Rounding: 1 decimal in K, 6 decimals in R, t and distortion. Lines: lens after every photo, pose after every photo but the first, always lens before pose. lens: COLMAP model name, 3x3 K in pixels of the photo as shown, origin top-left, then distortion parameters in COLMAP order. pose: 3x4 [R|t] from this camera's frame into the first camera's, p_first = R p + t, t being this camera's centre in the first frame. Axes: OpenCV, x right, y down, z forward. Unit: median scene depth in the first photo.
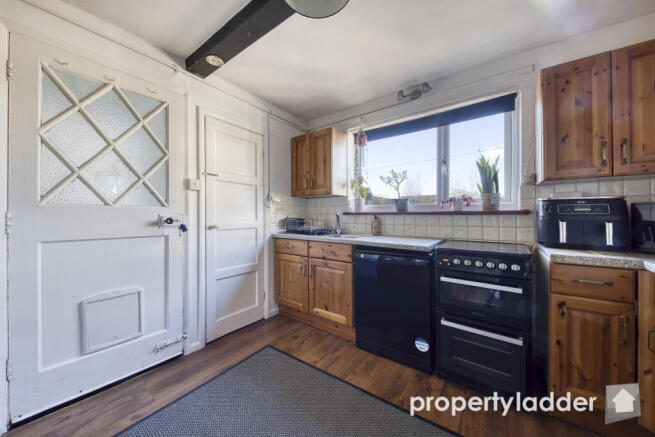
lens RADIAL K [[228.3, 0, 323.6], [0, 228.3, 214.6], [0, 0, 1]] dist [0.008409, -0.000655]
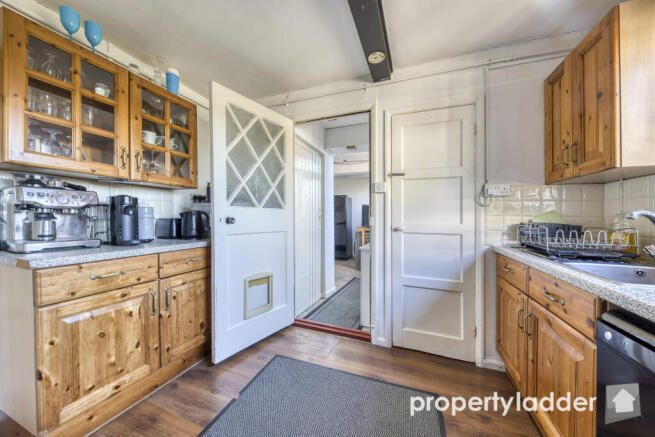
lens RADIAL K [[228.3, 0, 328.7], [0, 228.3, 219.9], [0, 0, 1]] dist [0.008409, -0.000655]
pose [[0.277122, 0.015139, -0.960715, 0.322836], [-0.004576, 0.999885, 0.014436, 0.003118], [0.960824, 0.000395, 0.277160, 0.414258]]
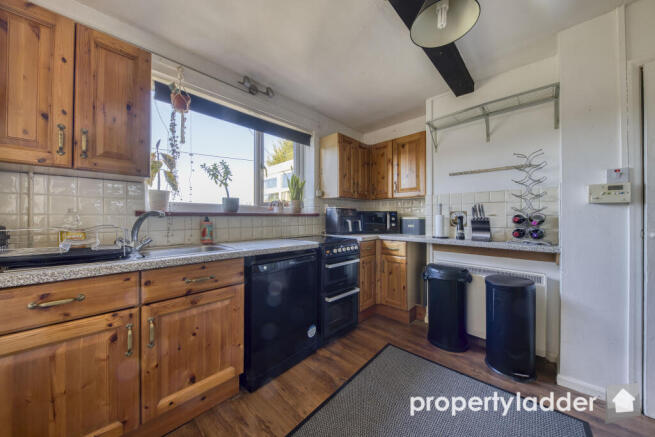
lens RADIAL K [[228.3, 0, 328.7], [0, 228.3, 214.9], [0, 0, 1]] dist [0.008409, -0.000655]
pose [[0.113054, 0.007118, 0.993563, -0.503882], [-0.004948, 0.999966, -0.006601, 0.000403], [-0.993577, -0.004170, 0.113086, 0.577848]]
